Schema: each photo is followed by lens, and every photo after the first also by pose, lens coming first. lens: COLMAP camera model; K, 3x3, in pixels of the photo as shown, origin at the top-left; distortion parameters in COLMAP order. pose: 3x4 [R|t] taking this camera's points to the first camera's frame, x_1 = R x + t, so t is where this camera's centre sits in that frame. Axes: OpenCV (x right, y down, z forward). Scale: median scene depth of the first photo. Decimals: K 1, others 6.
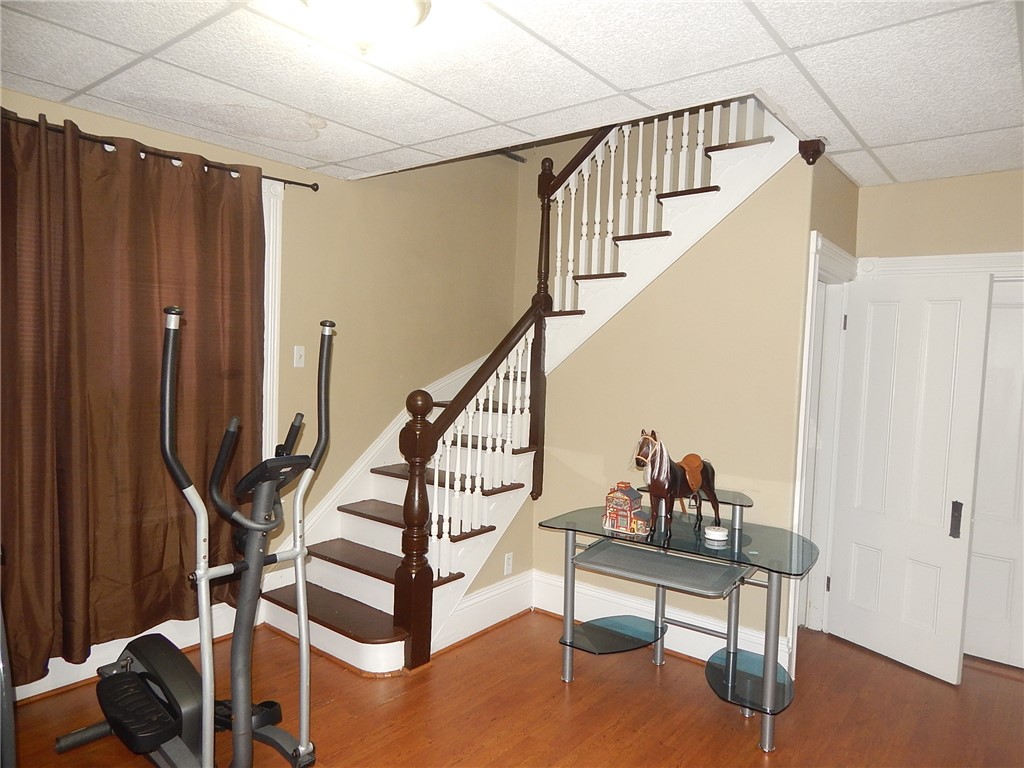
lens RADIAL K [[684.1, 0, 512.0], [0, 684.1, 381.2], [0, 0, 1]] dist [0.020531, -0.010689]
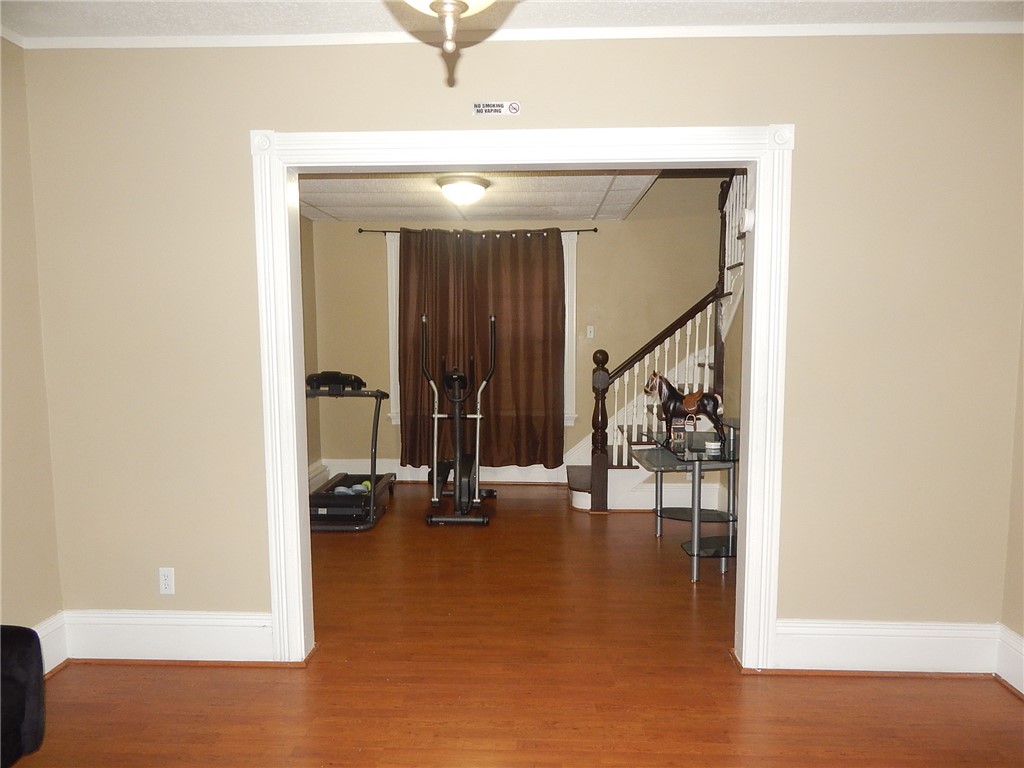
lens RADIAL K [[684.1, 0, 509.8], [0, 684.1, 387.1], [0, 0, 1]] dist [0.020531, -0.010689]
pose [[0.596047, 0.040805, -0.801912, 1.091359], [-0.011919, 0.999047, 0.041977, 0.037048], [0.802861, -0.015462, 0.595966, -0.195073]]
